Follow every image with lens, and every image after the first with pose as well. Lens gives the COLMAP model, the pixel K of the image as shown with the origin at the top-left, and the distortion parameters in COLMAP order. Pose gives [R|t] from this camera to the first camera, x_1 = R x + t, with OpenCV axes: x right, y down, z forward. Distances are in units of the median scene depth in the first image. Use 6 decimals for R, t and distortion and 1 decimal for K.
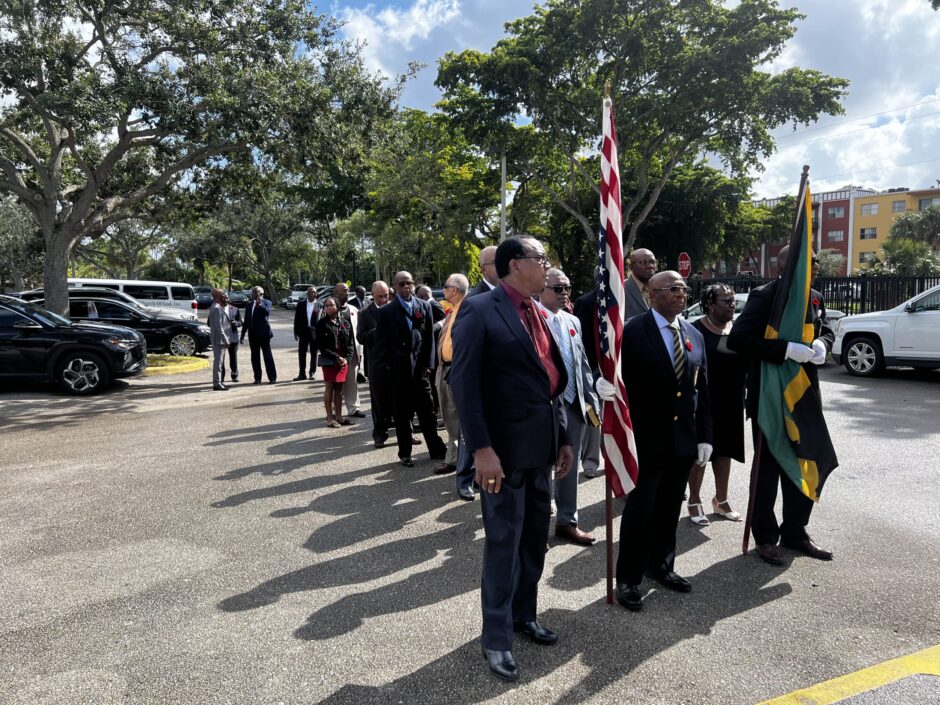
lens RADIAL K [[709.3, 0, 467.0], [0, 709.3, 355.5], [0, 0, 1]] dist [0.048937, -0.061397]
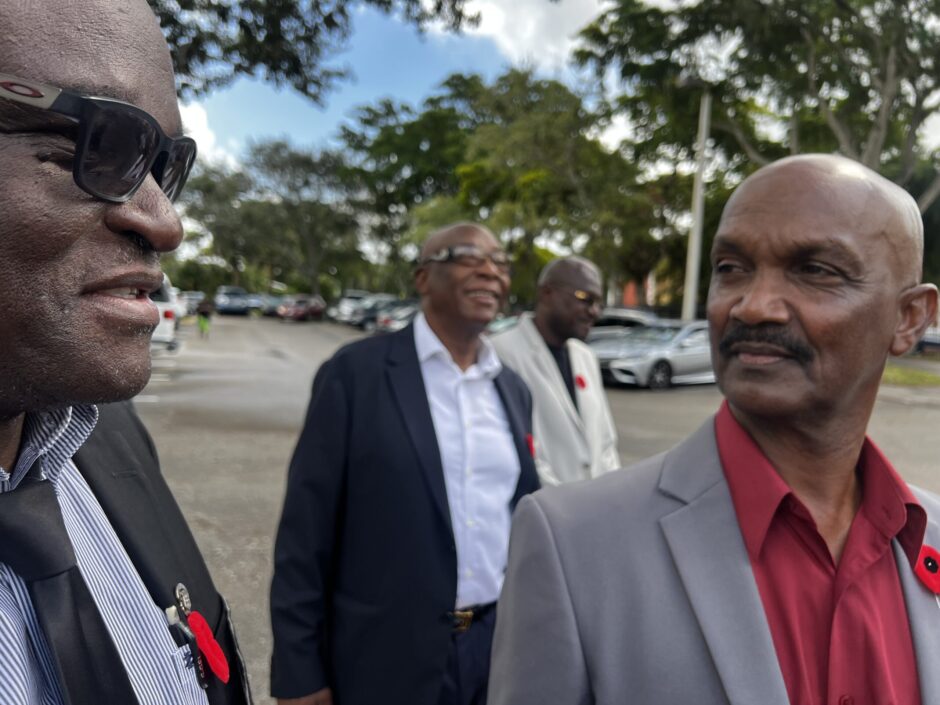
lens RADIAL K [[712.7, 0, 477.4], [0, 712.7, 346.5], [0, 0, 1]] dist [0.052168, -0.060703]
pose [[0.997252, 0.056308, -0.048145, -0.099053], [-0.058020, 0.997704, -0.034938, -0.033027], [0.046067, 0.037635, 0.998229, 0.379438]]
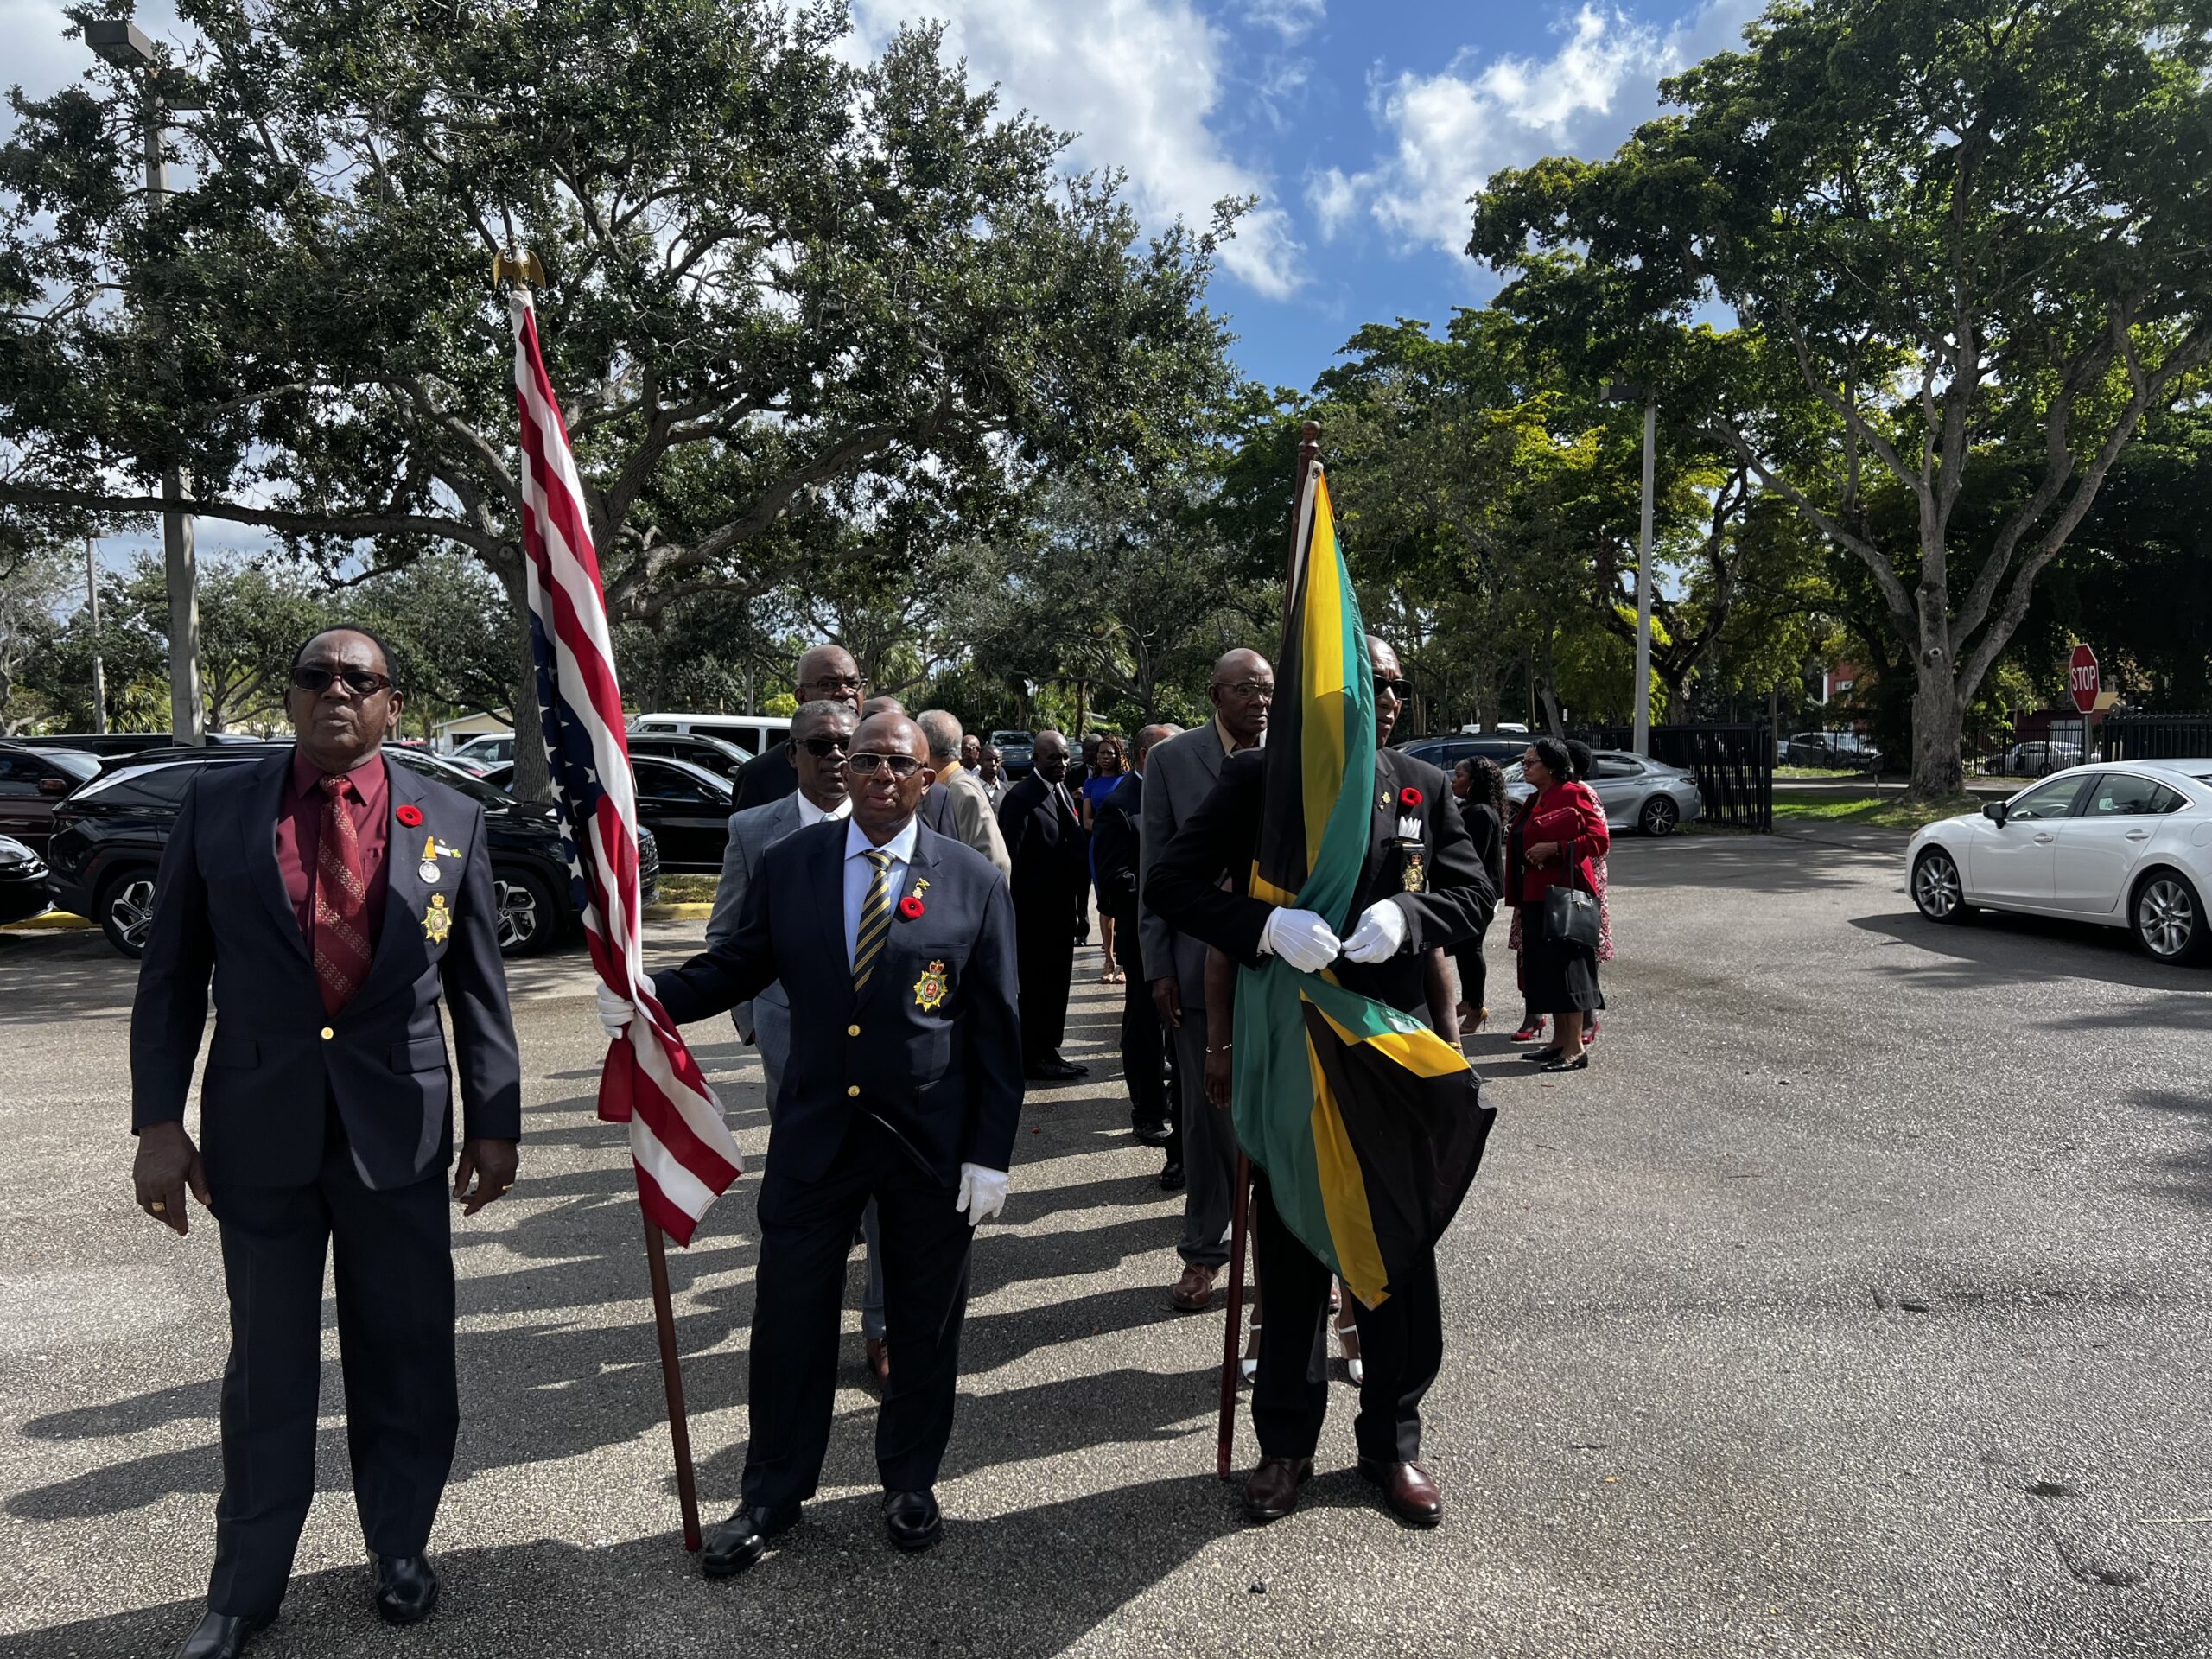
lens RADIAL K [[1664.1, 0, 1111.9], [0, 1664.1, 828.7], [0, 0, 1]] dist [0.071257, -0.089184]
pose [[0.944550, 0.022505, -0.327595, 0.079473], [-0.034978, 0.998868, -0.032232, -0.003126], [0.326499, 0.041904, 0.944268, 0.020224]]
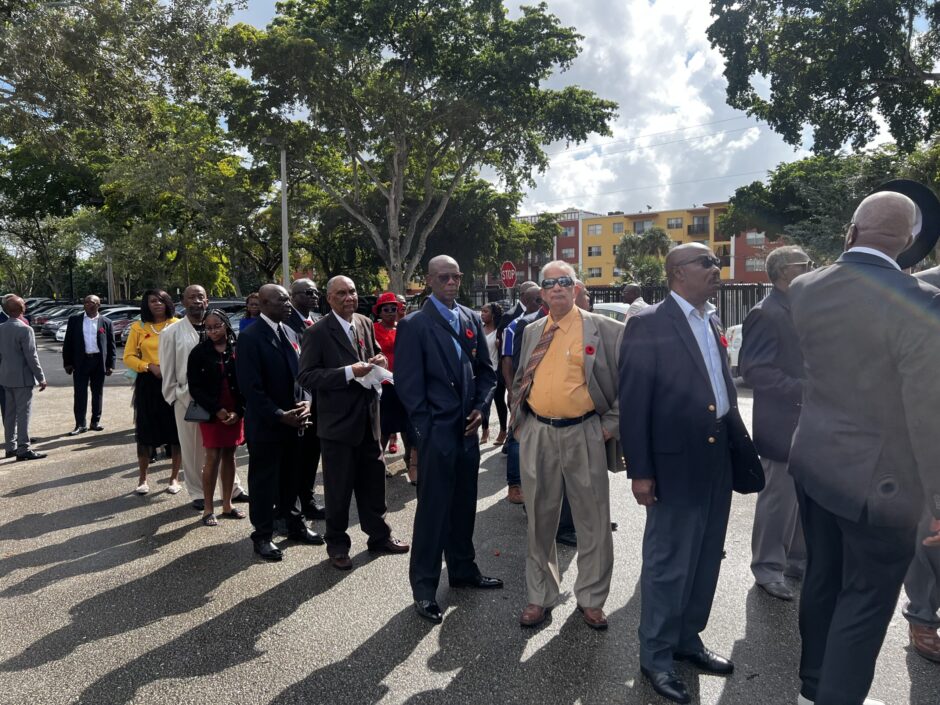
lens RADIAL K [[707.2, 0, 472.5], [0, 707.2, 352.2], [0, 0, 1]] dist [0.071257, -0.089184]
pose [[0.932678, -0.029599, 0.359495, -0.053616], [0.037653, 0.999172, -0.015419, -0.007249], [-0.358741, 0.027917, 0.933020, 0.094276]]
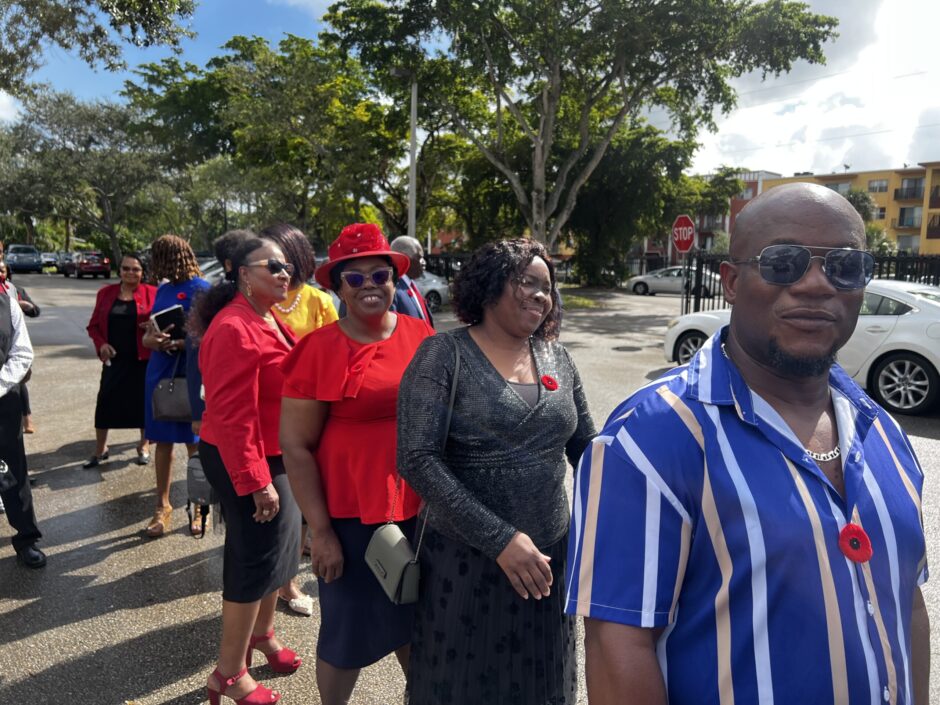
lens RADIAL K [[712.7, 0, 477.4], [0, 712.7, 346.5], [0, 0, 1]] dist [0.052168, -0.060703]
pose [[0.986442, 0.012943, 0.163598, -0.002552], [-0.016693, 0.999628, 0.021573, -0.019008], [-0.163258, -0.024011, 0.986291, 0.228781]]
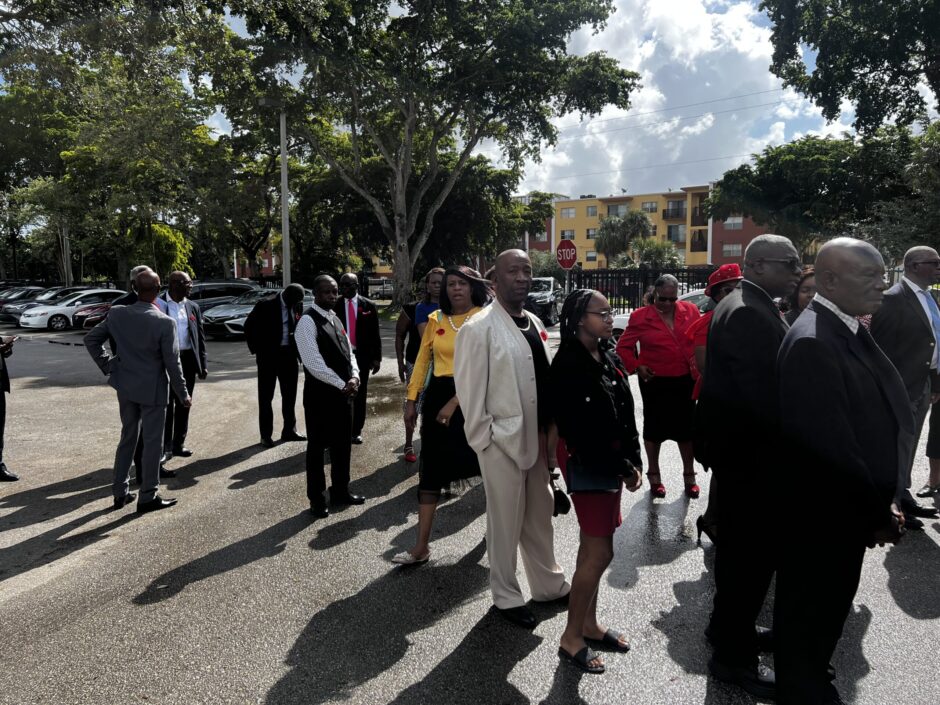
lens RADIAL K [[712.7, 0, 477.4], [0, 712.7, 346.5], [0, 0, 1]] dist [0.052168, -0.060703]
pose [[0.902273, -0.035852, 0.429673, -0.101833], [0.039353, 0.999225, 0.000738, -0.014973], [-0.429366, 0.016243, 0.902984, 0.190830]]
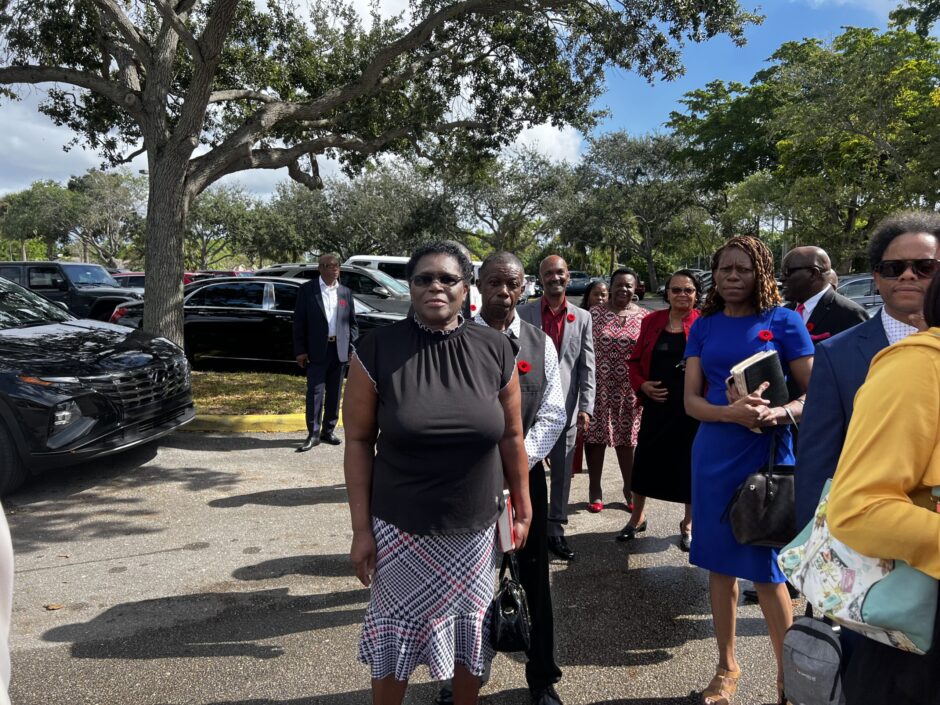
lens RADIAL K [[708.9, 0, 482.7], [0, 708.9, 350.5], [0, 0, 1]] dist [0.055023, -0.061617]
pose [[0.862608, 0.066826, -0.501439, -0.023691], [-0.061741, 0.997734, 0.026755, -0.023064], [0.502090, 0.007880, 0.864779, 0.283182]]
